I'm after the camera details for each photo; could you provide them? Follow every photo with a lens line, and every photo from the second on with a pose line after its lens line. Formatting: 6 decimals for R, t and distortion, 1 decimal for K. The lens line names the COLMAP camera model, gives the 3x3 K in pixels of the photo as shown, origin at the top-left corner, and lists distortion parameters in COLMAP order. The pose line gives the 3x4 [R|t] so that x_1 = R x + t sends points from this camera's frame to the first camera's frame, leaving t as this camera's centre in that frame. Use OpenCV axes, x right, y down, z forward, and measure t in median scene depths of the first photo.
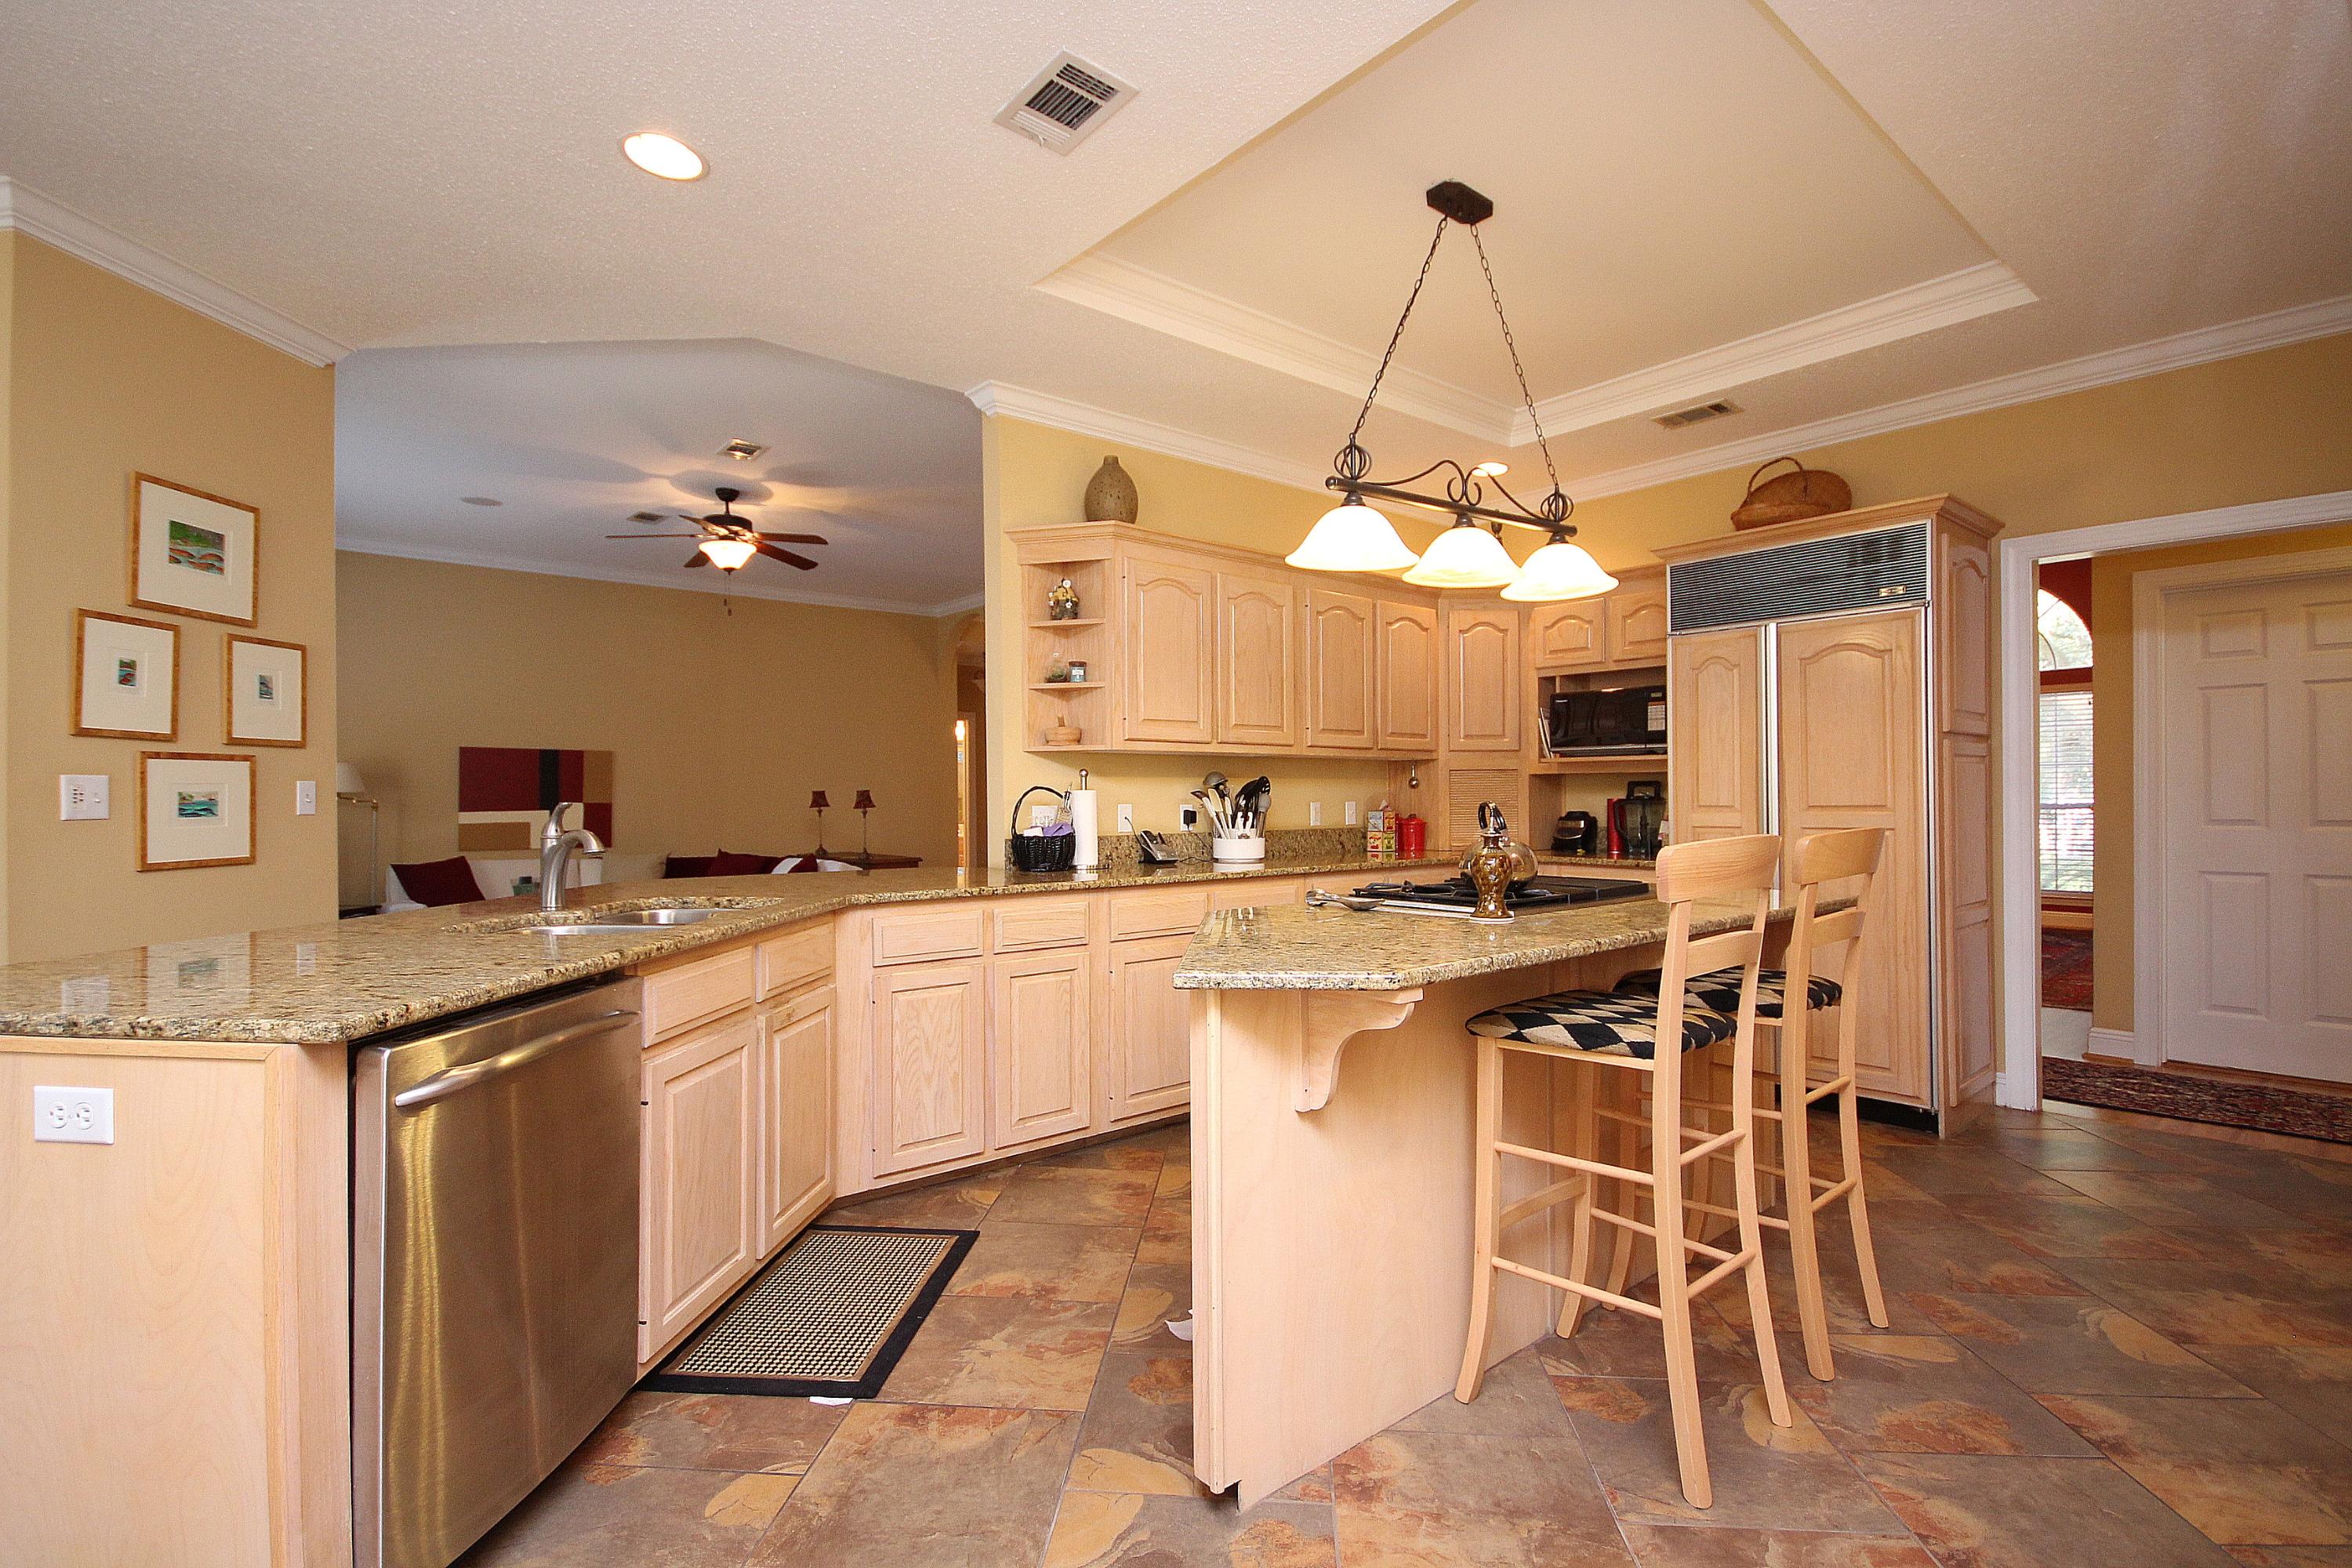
lens RADIAL K [[1078.9, 0, 1176.8], [0, 1078.9, 784.5], [0, 0, 1]] dist [-0.000246, -0.000056]
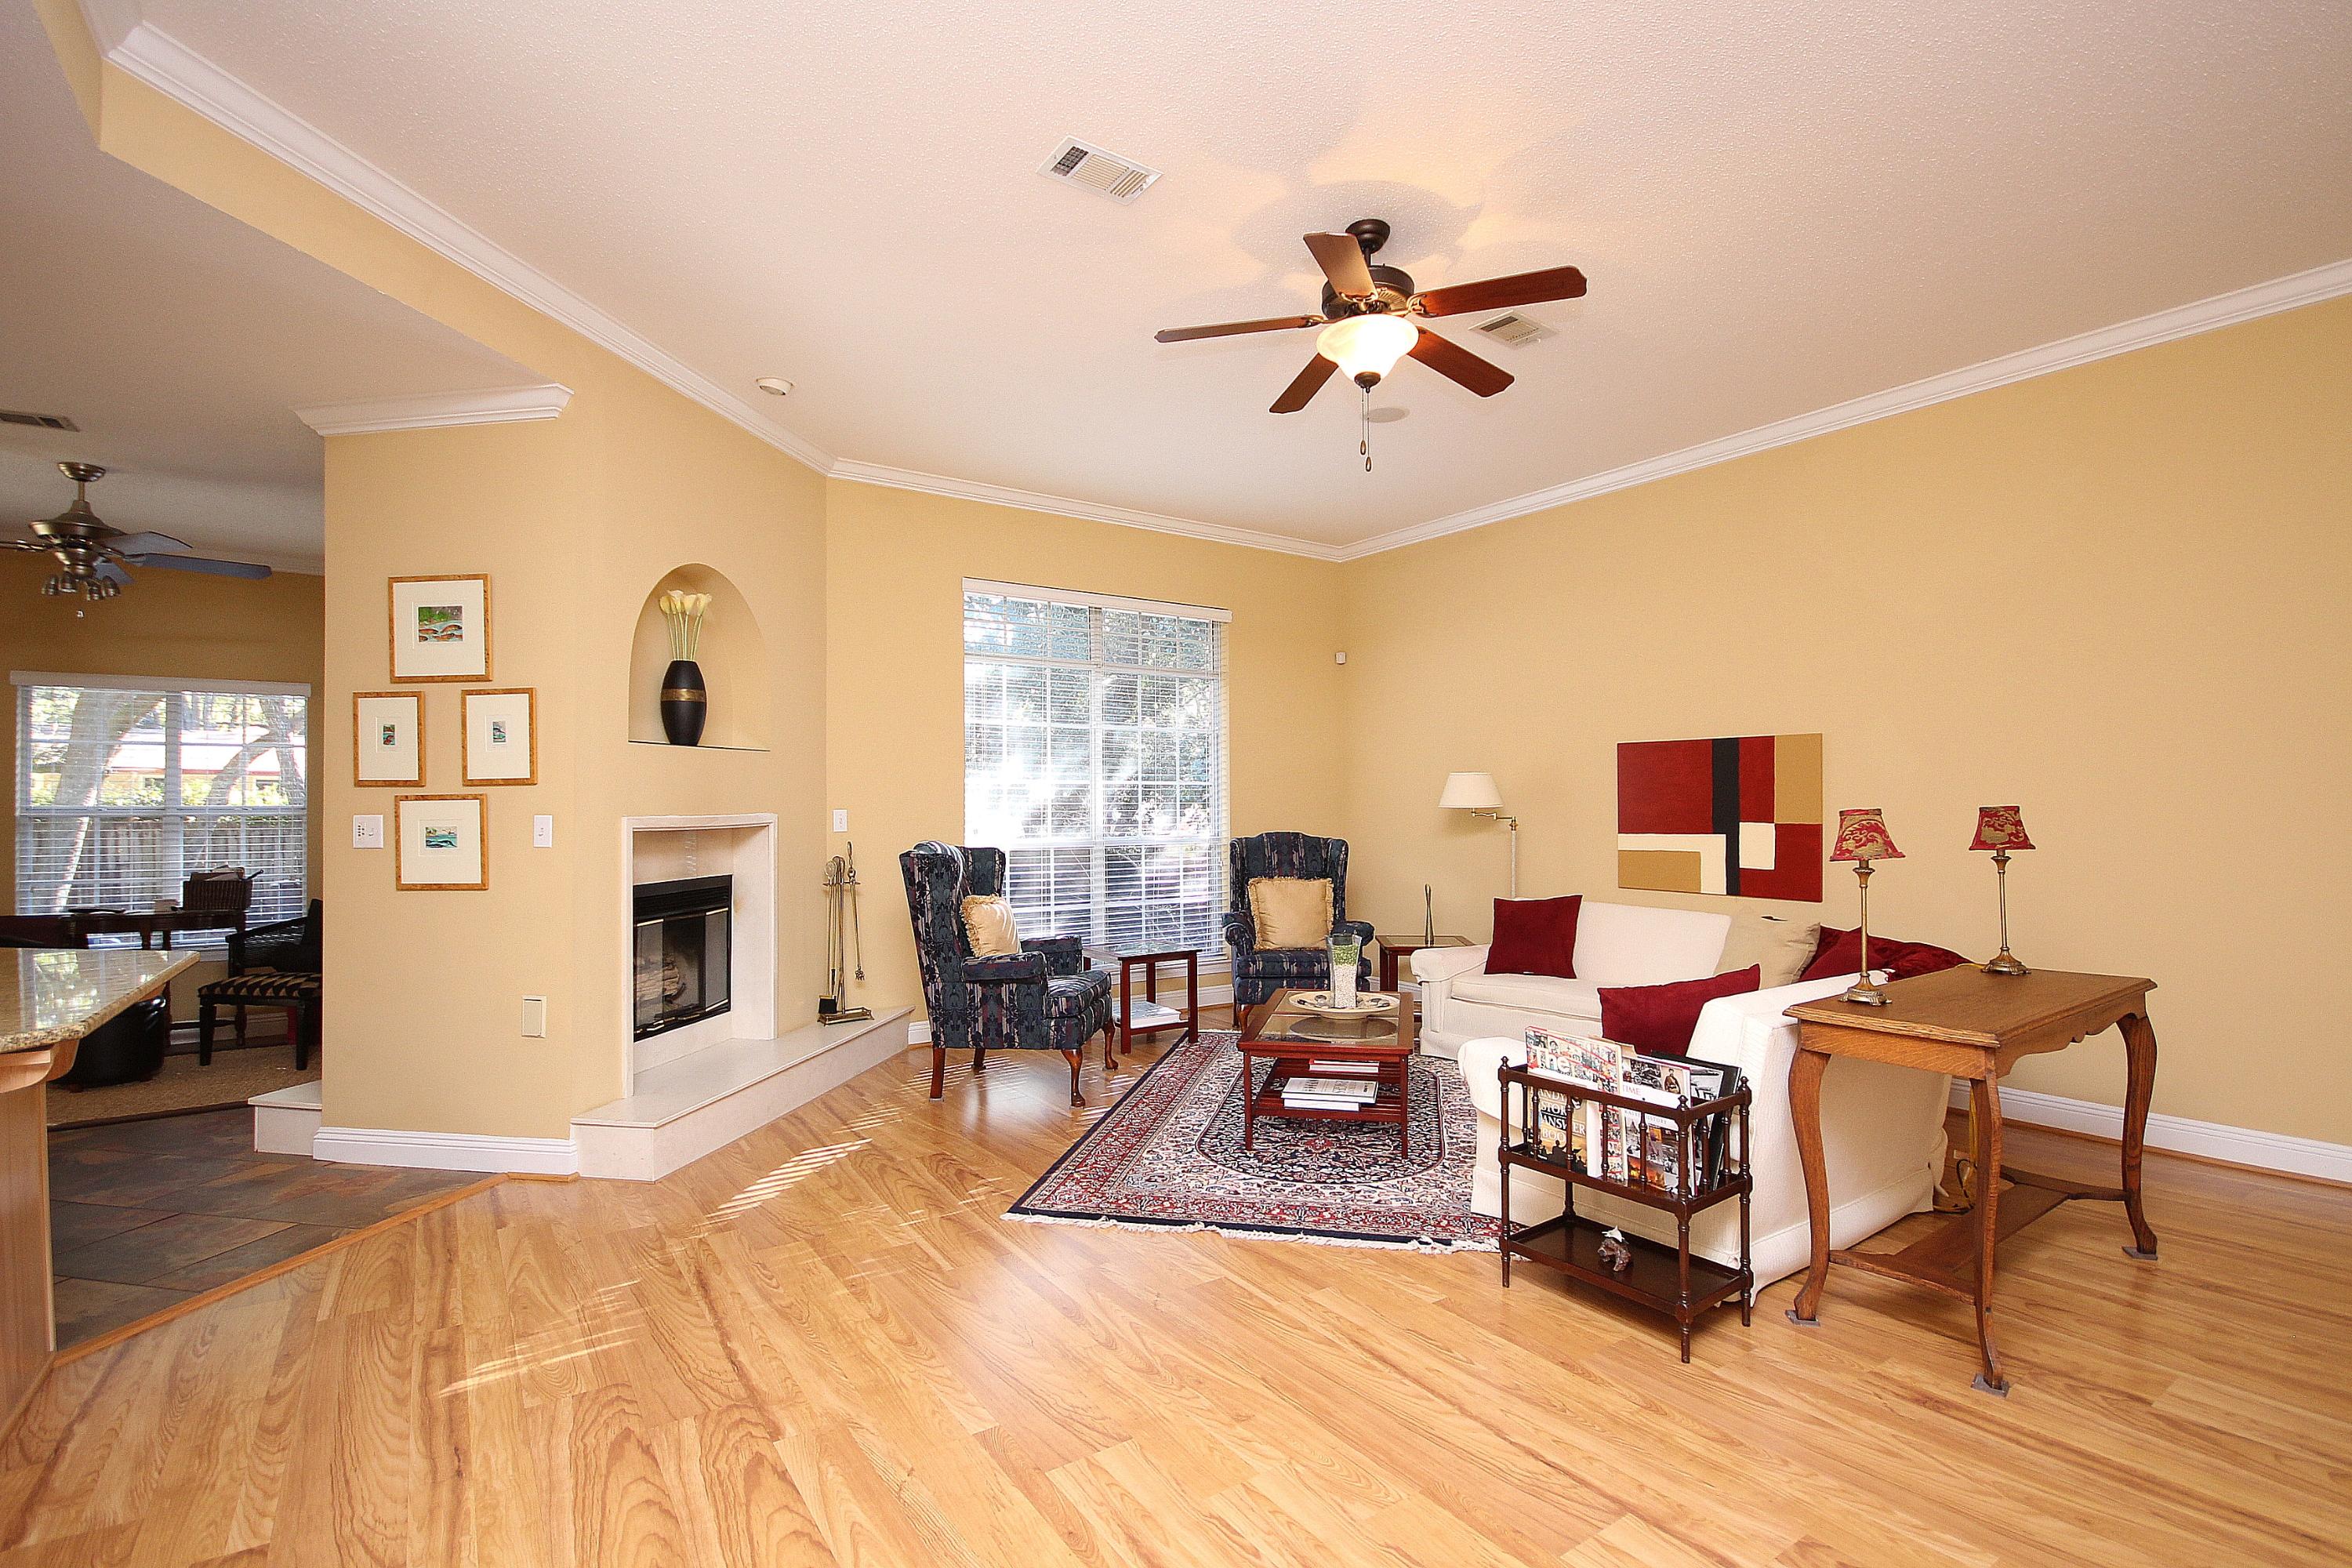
lens RADIAL K [[1078.9, 0, 1179.7], [0, 1078.9, 794.2], [0, 0, 1]] dist [-0.000246, -0.000056]
pose [[-0.104929, -0.000127, -0.994480, 0.192776], [0.018813, 0.999821, -0.002112, -0.011032], [0.994302, -0.018931, -0.104908, 1.879557]]
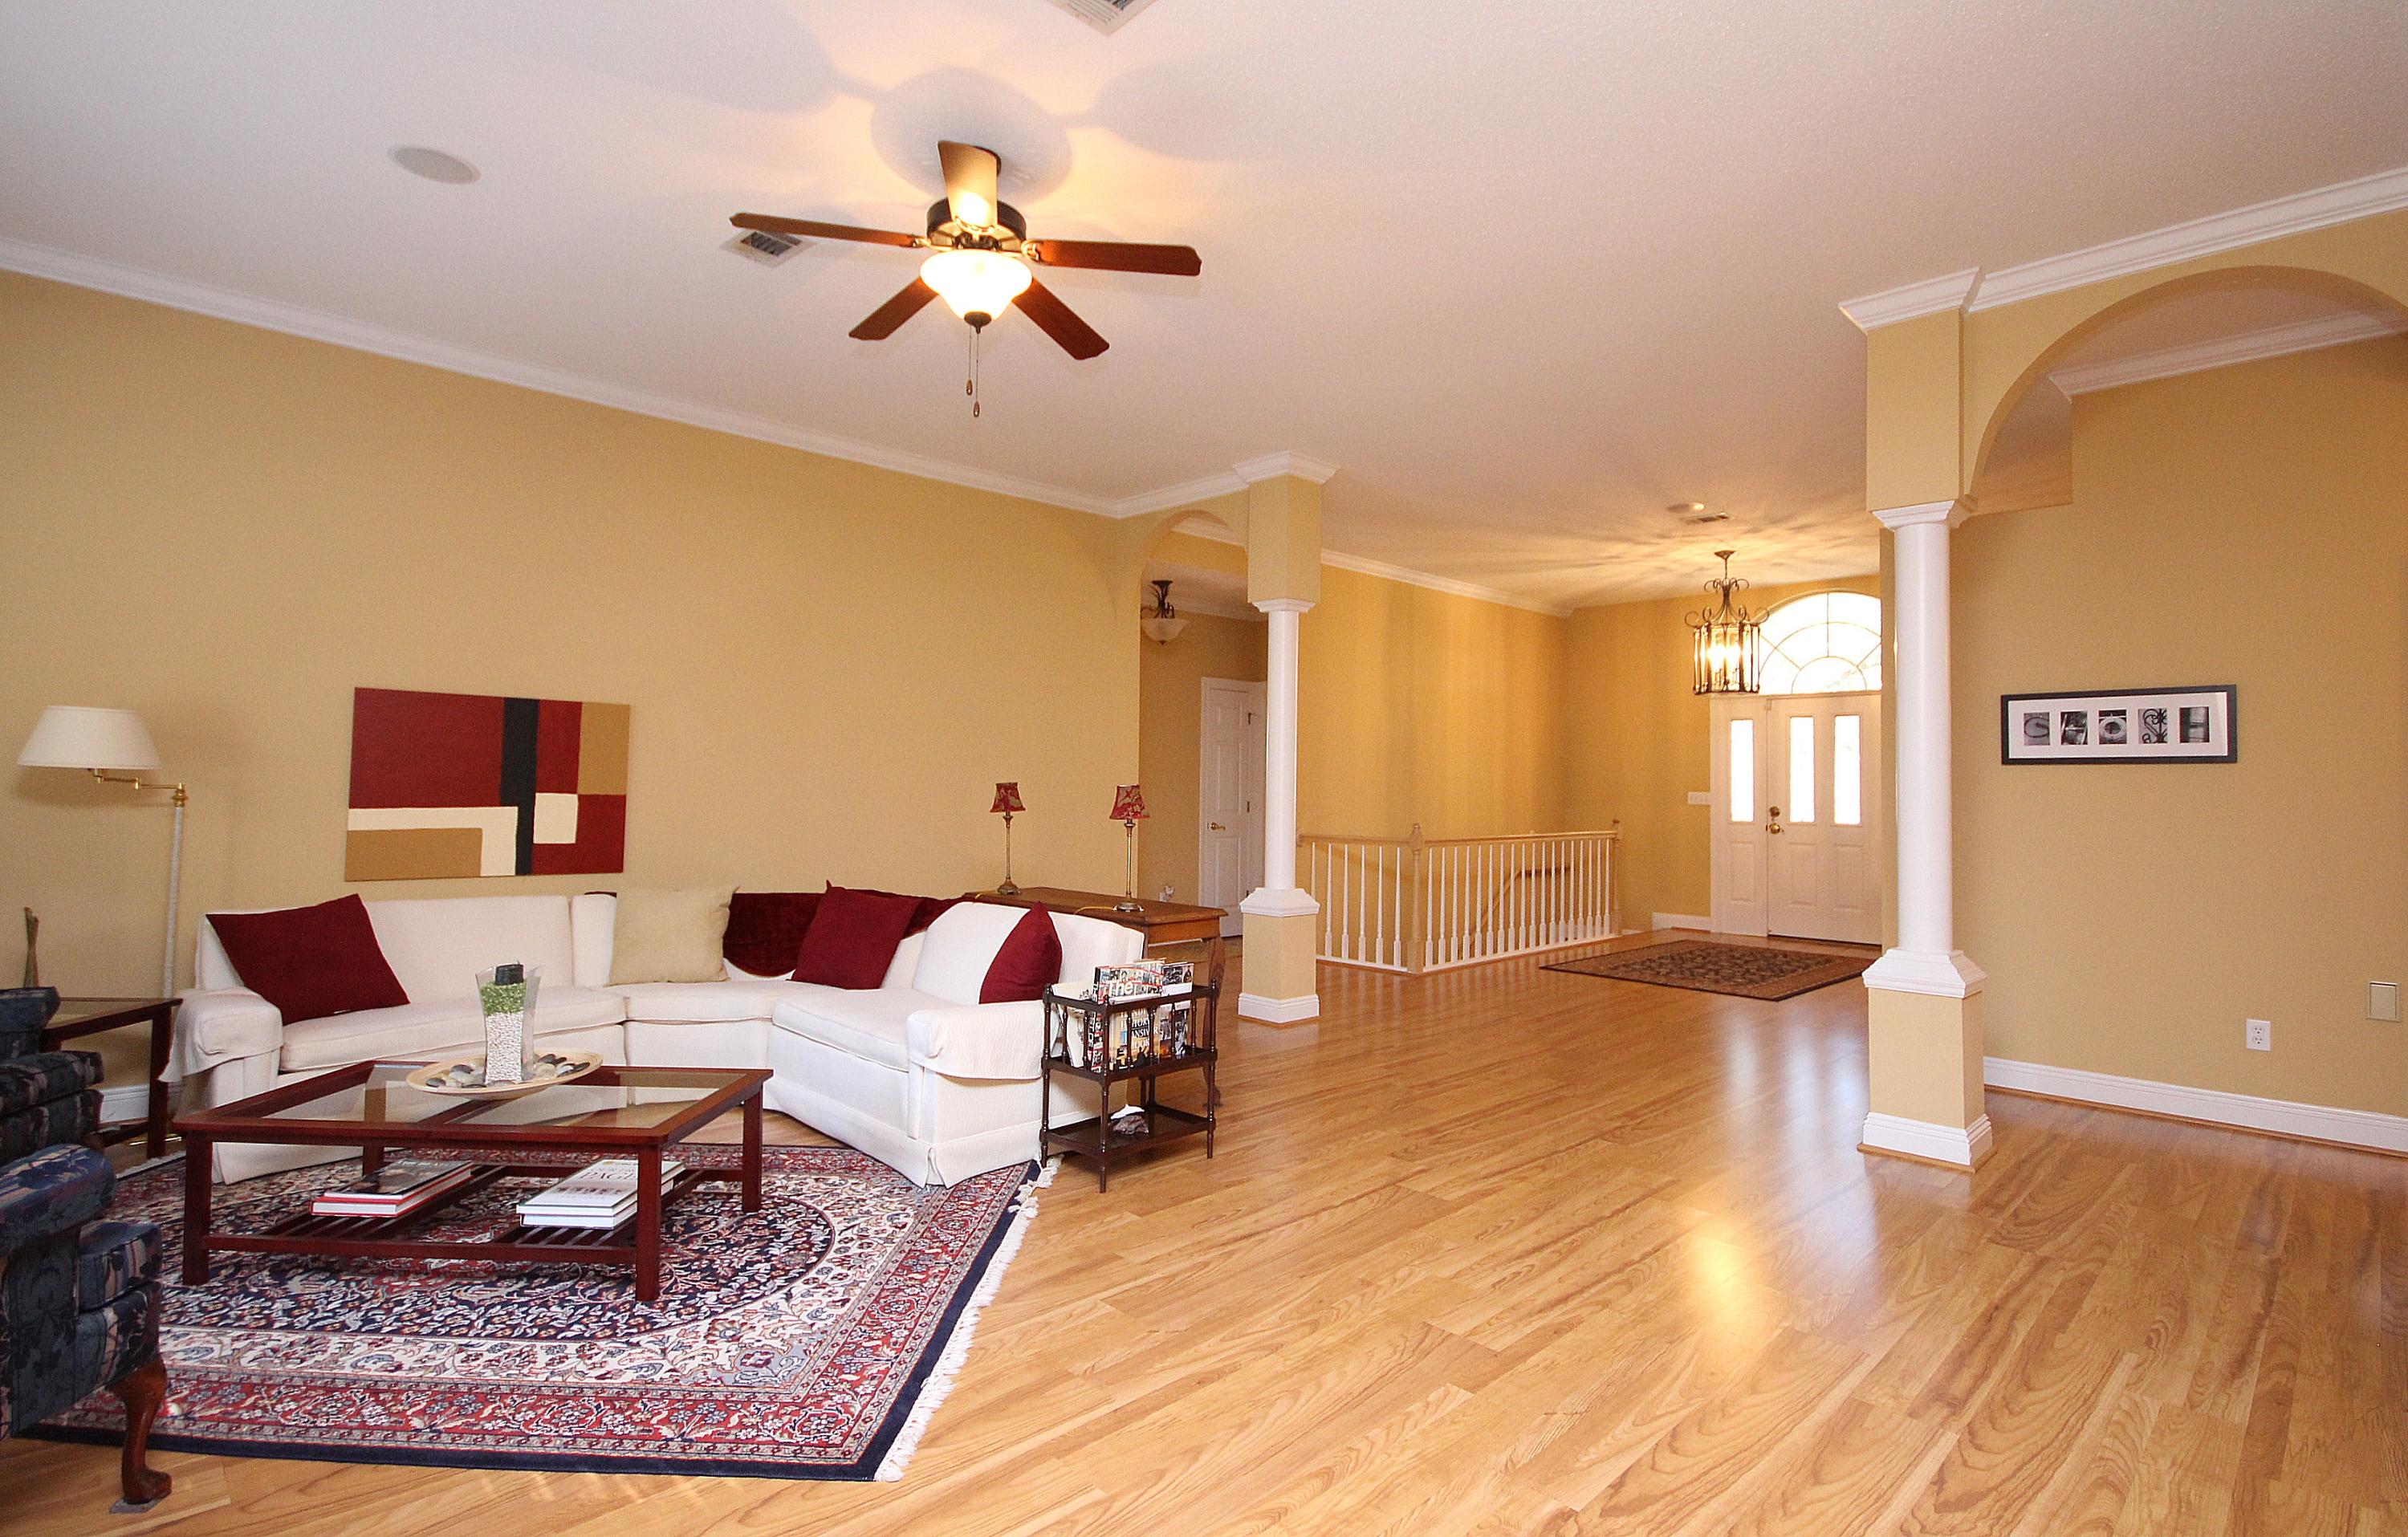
lens RADIAL K [[1148.8, 0, 1201.1], [0, 1148.8, 751.6], [0, 0, 1]] dist [-0.003614, 0.000248]
pose [[0.997648, 0.027679, 0.062708, -0.670831], [-0.026455, 0.999445, -0.020269, -0.005266], [-0.063234, 0.018562, 0.997826, 0.970583]]
